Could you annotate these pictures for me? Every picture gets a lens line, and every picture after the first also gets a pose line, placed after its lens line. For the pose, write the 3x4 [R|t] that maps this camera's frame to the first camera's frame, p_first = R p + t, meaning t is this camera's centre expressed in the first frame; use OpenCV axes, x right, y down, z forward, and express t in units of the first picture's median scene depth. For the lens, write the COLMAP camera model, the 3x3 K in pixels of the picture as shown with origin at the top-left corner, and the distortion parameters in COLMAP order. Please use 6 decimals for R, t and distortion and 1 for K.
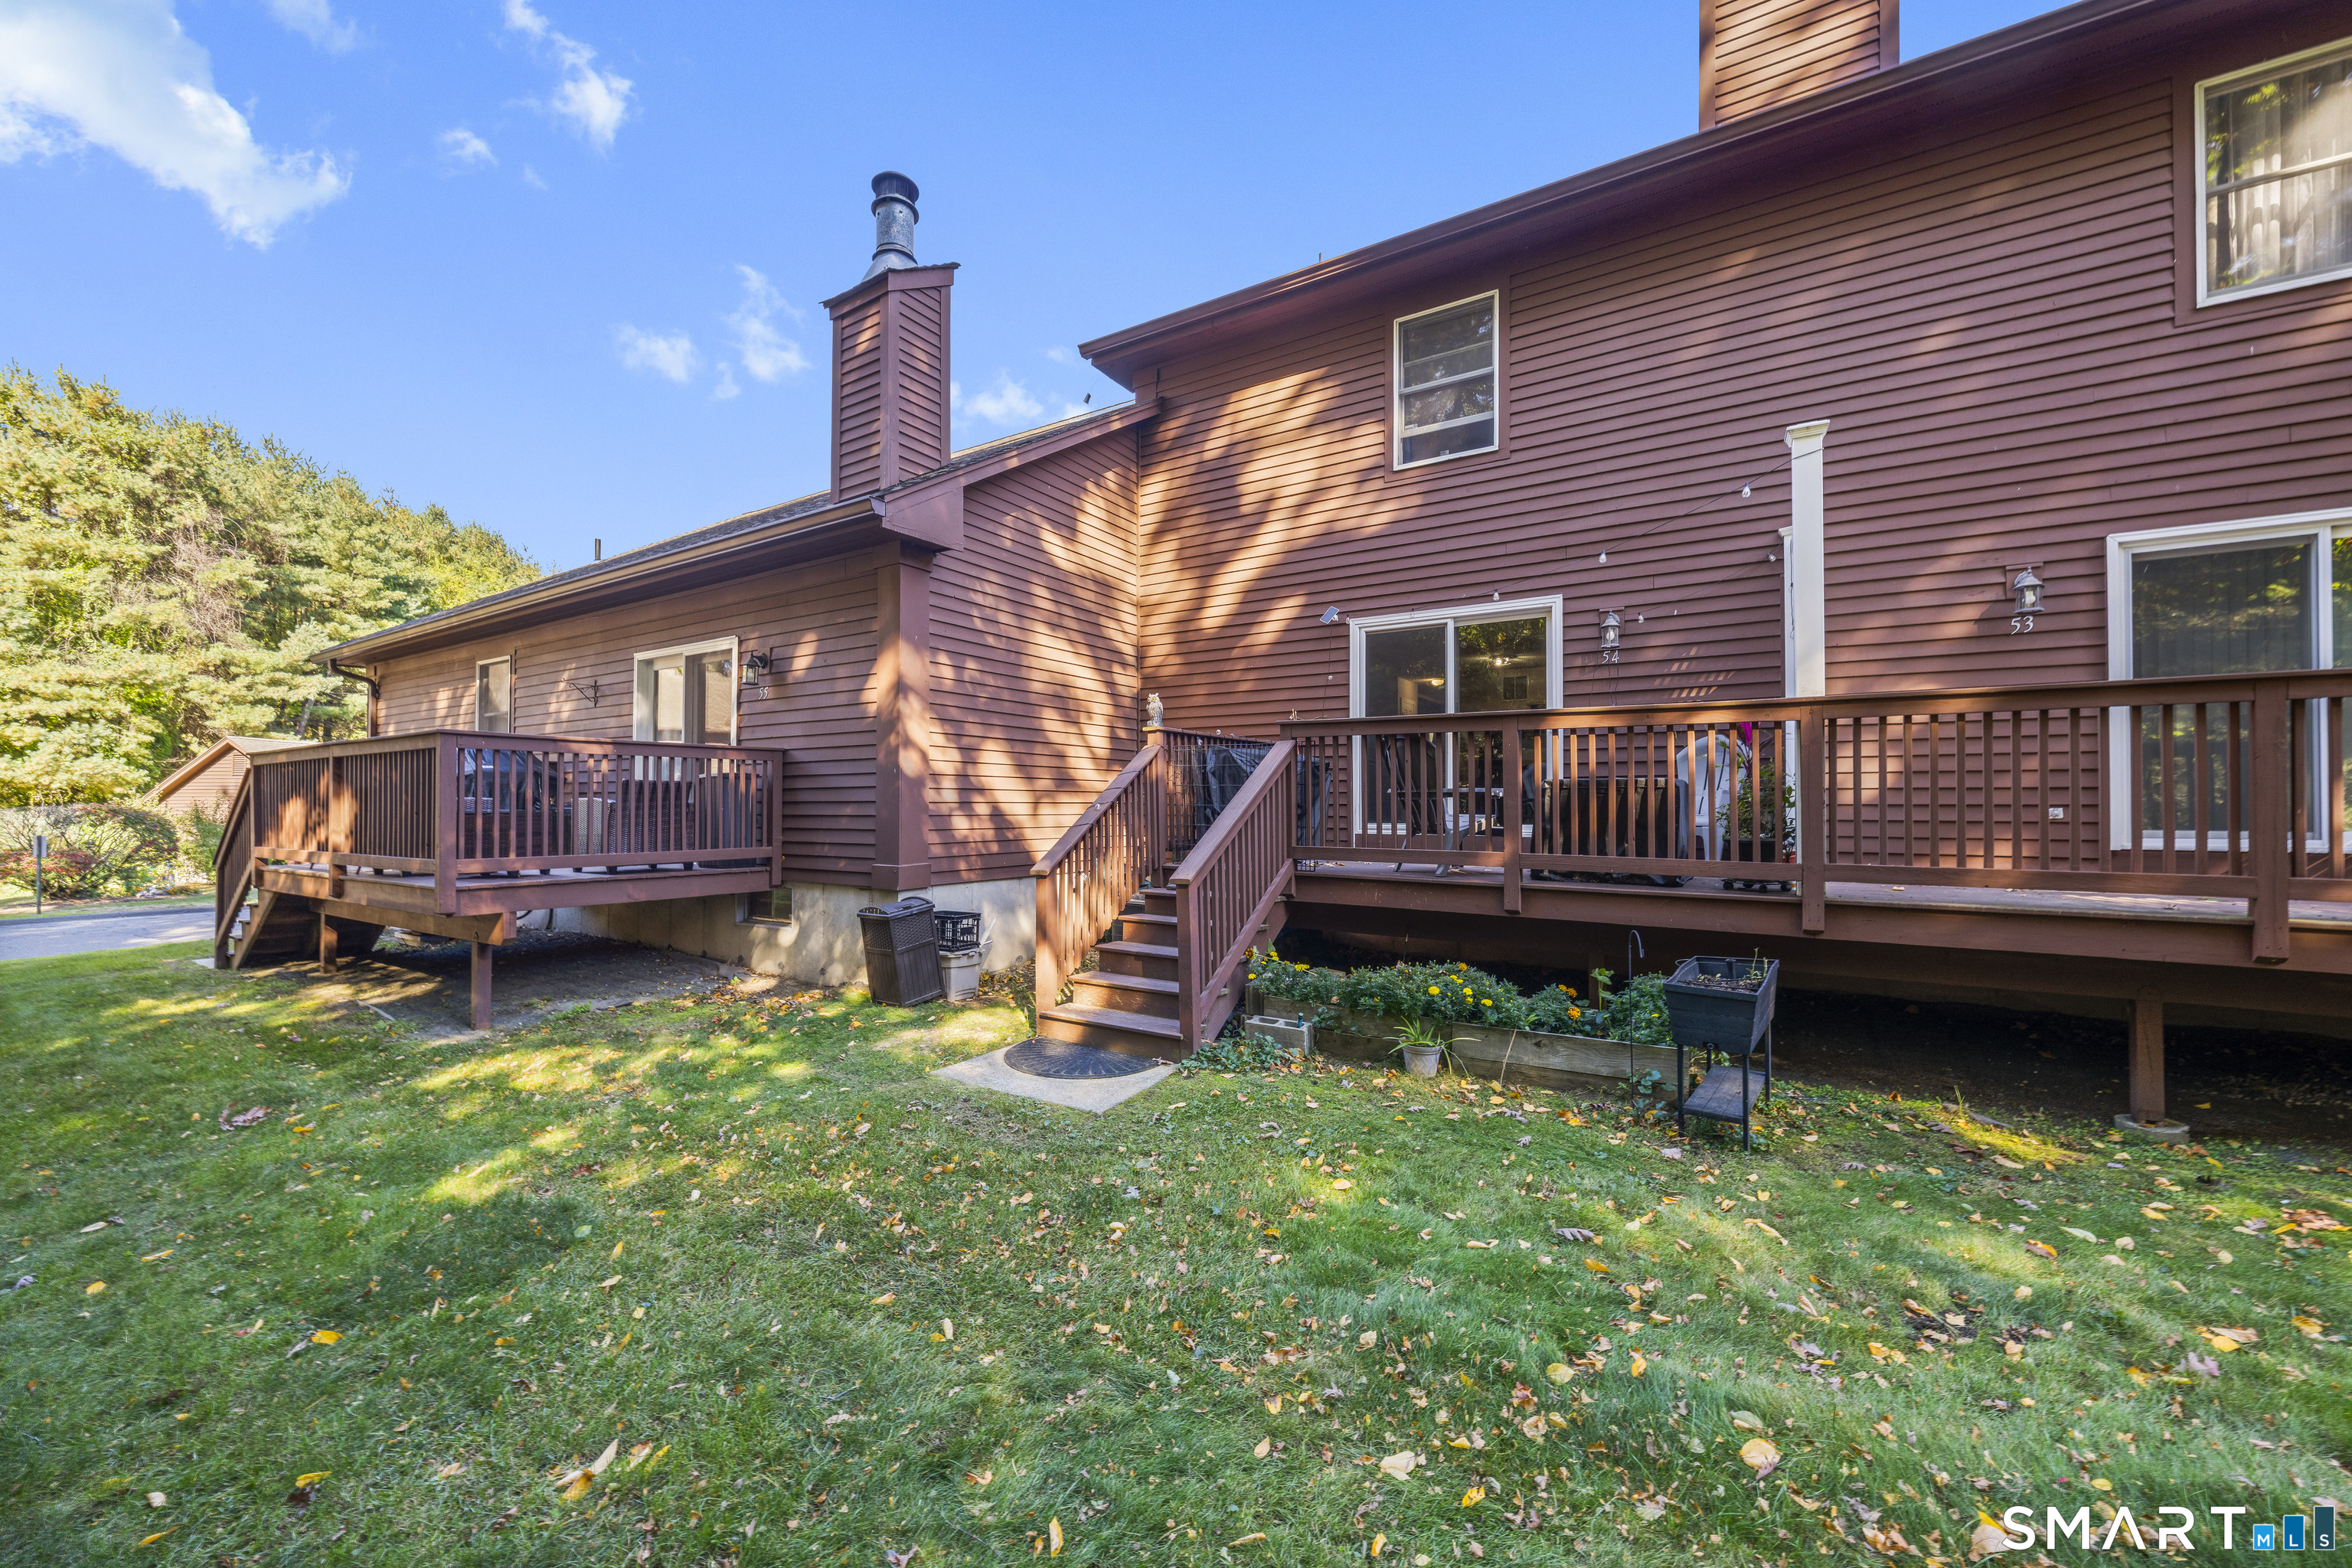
lens RADIAL K [[899.9, 0, 1170.7], [0, 899.9, 794.7], [0, 0, 1]] dist [-0.001338, 0.000444]
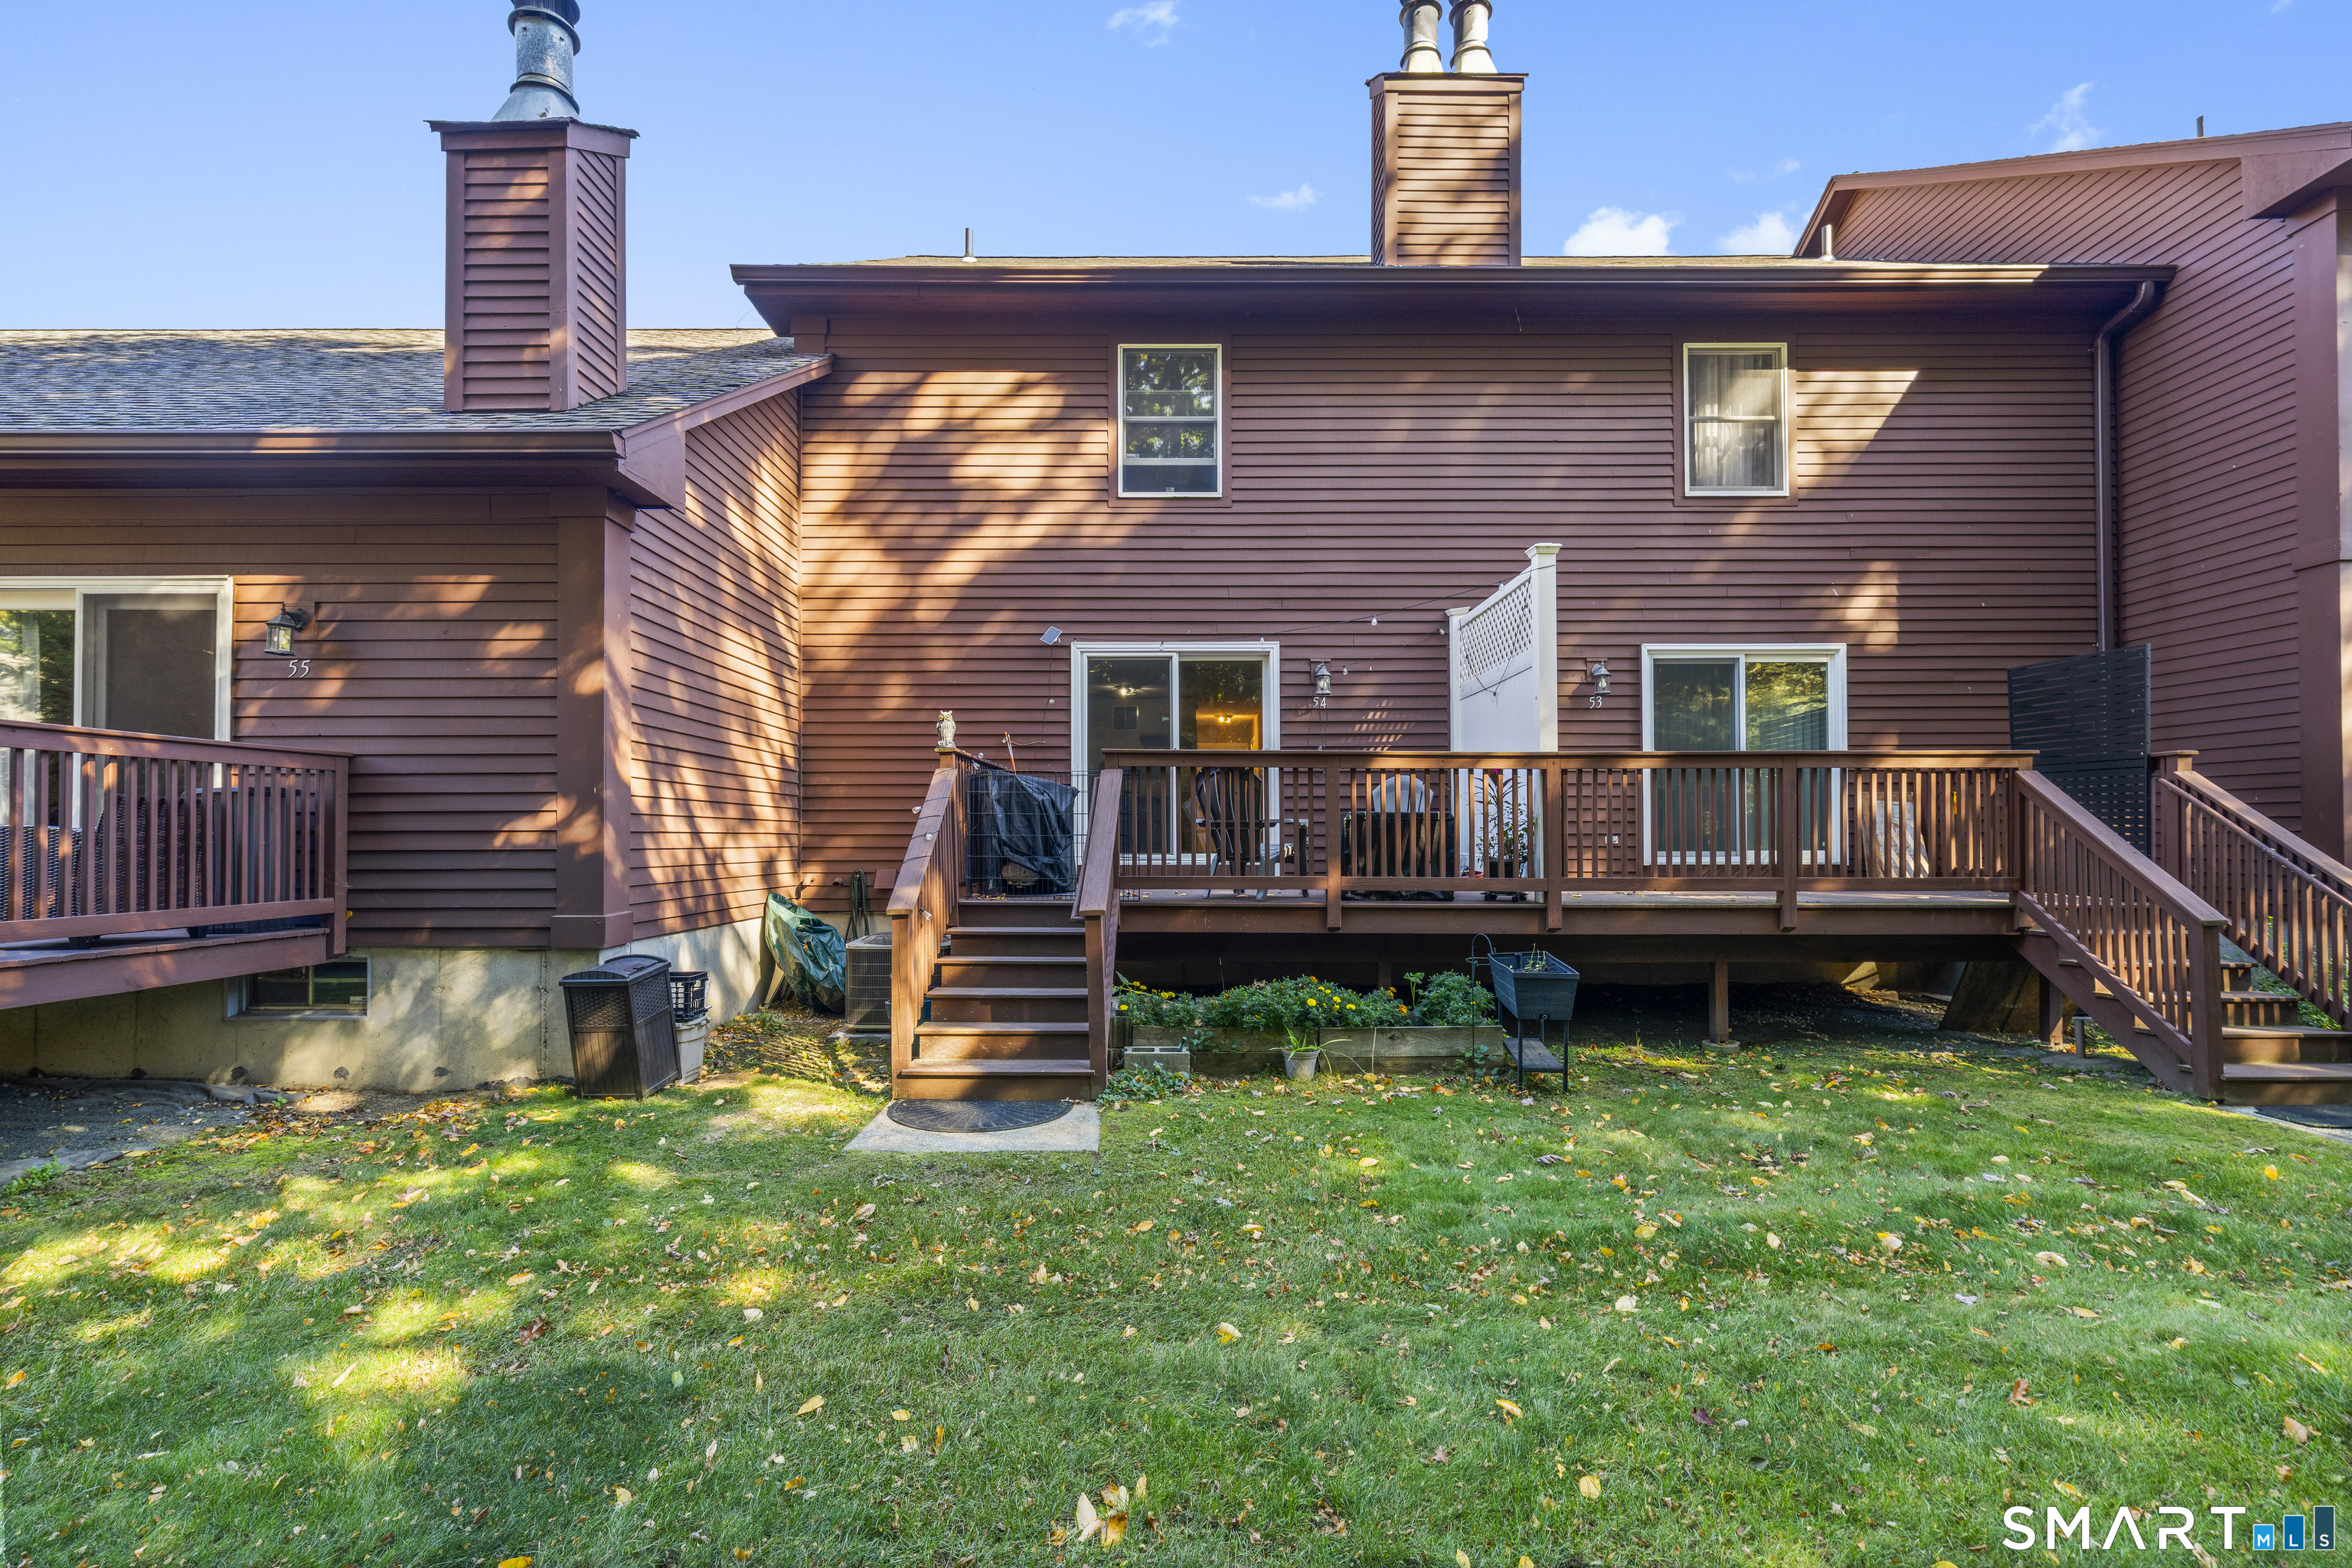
lens RADIAL K [[1034.9, 0, 1177.1], [0, 1034.9, 824.6], [0, 0, 1]] dist [0.000750, -0.000368]
pose [[0.847128, 0.004200, 0.531372, -0.447250], [-0.003736, 0.999991, -0.001949, 0.002739], [-0.531375, -0.000334, 0.847137, 0.004653]]
